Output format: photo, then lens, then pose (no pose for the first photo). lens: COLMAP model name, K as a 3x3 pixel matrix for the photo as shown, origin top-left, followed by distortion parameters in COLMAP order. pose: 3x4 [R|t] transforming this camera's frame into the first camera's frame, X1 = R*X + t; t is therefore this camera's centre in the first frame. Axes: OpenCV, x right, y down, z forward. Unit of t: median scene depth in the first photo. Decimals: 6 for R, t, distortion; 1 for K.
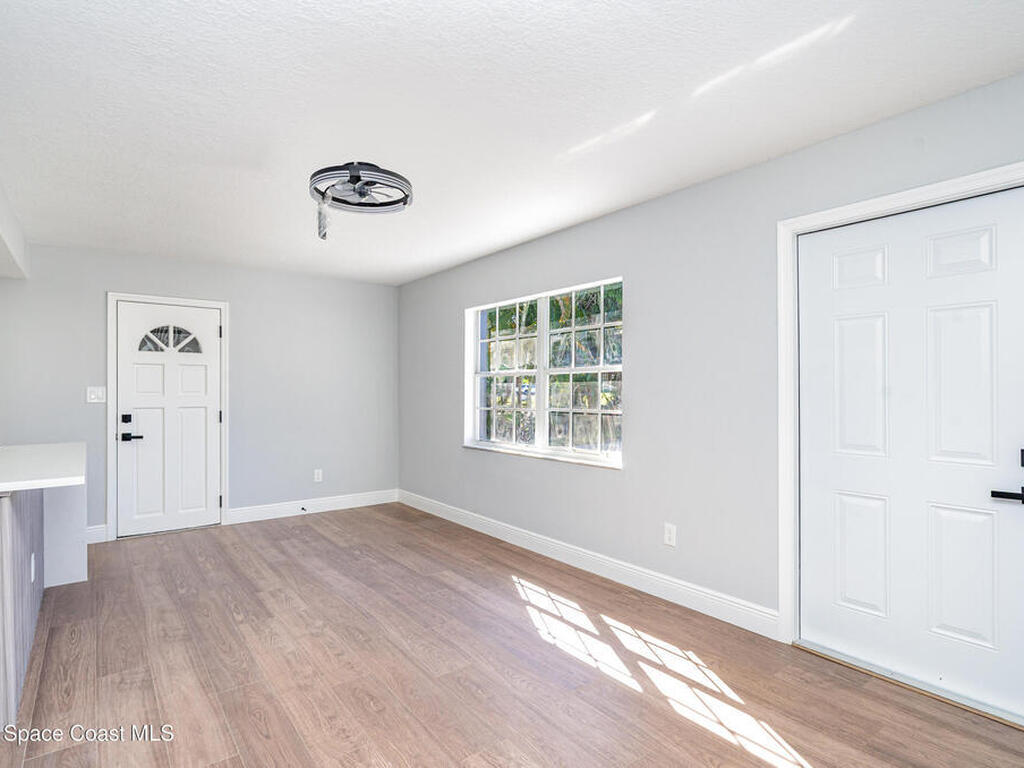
lens RADIAL K [[550.8, 0, 506.5], [0, 550.8, 395.0], [0, 0, 1]] dist [-0.001271, 0.001827]
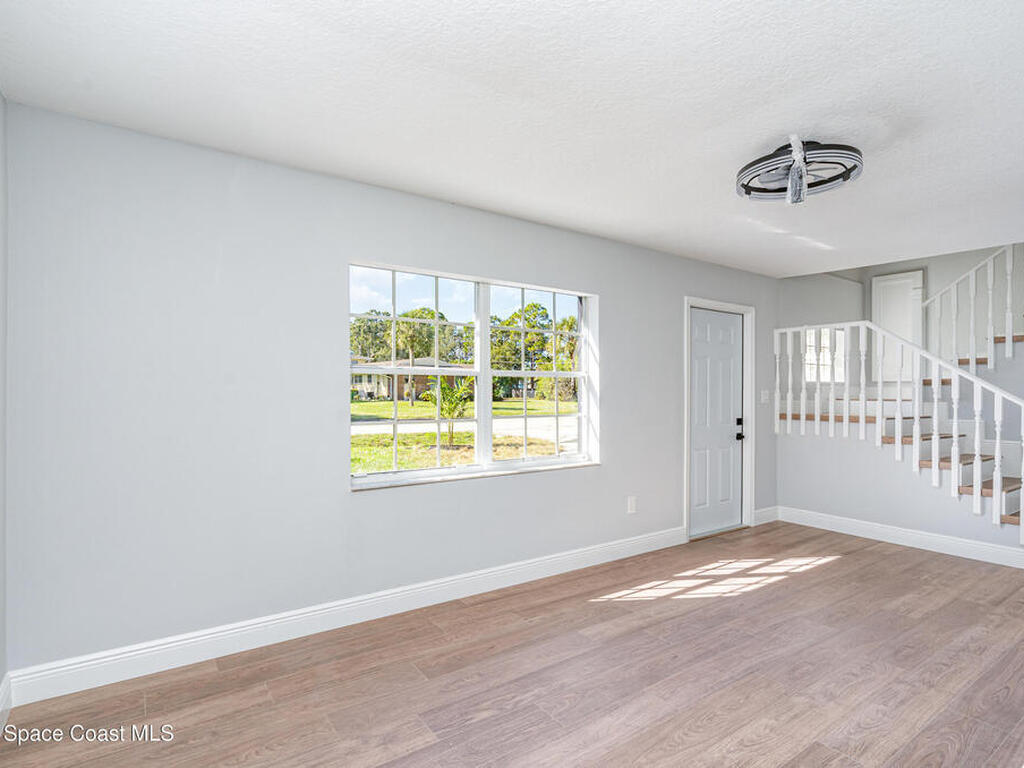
lens RADIAL K [[536.6, 0, 513.0], [0, 536.6, 397.8], [0, 0, 1]] dist [-0.002003, -0.001239]
pose [[0.036173, -0.006943, 0.999321, -0.880622], [0.006413, 0.999957, 0.006715, -0.012739], [-0.999325, 0.006165, 0.036215, 1.096402]]
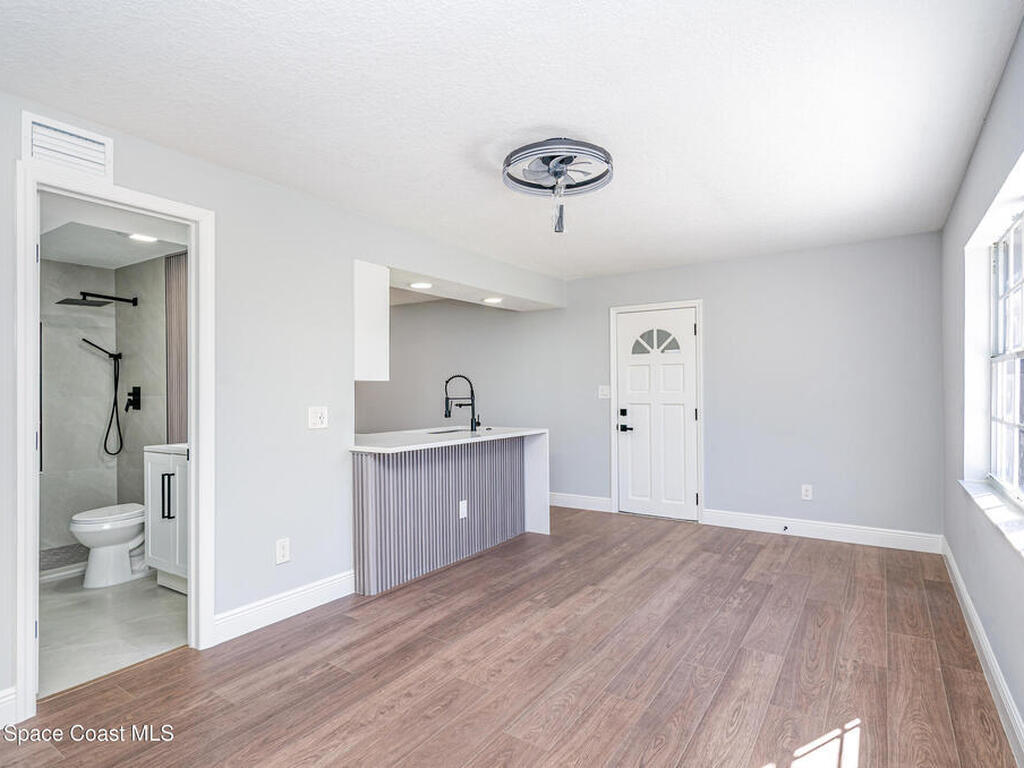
lens RADIAL K [[550.8, 0, 506.5], [0, 550.8, 395.0], [0, 0, 1]] dist [-0.001271, 0.001827]
pose [[0.316997, 0.011852, -0.948353, 0.436716], [-0.002482, 0.999929, 0.011667, -0.009556], [0.948423, -0.001344, 0.317004, 0.481224]]
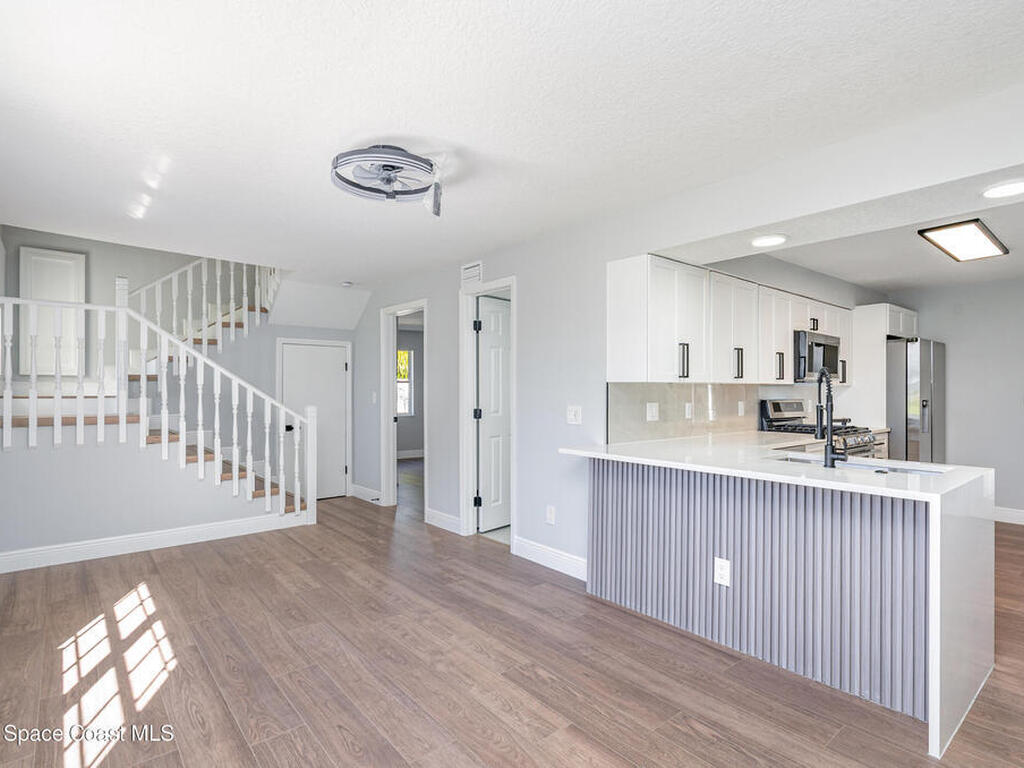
lens RADIAL K [[536.6, 0, 513.0], [0, 536.6, 397.8], [0, 0, 1]] dist [-0.002003, -0.001239]
pose [[-0.998918, 0.002425, -0.046436, -0.331140], [0.001305, 0.999708, 0.024136, -0.017885], [0.046481, 0.024049, -0.998630, 1.457302]]
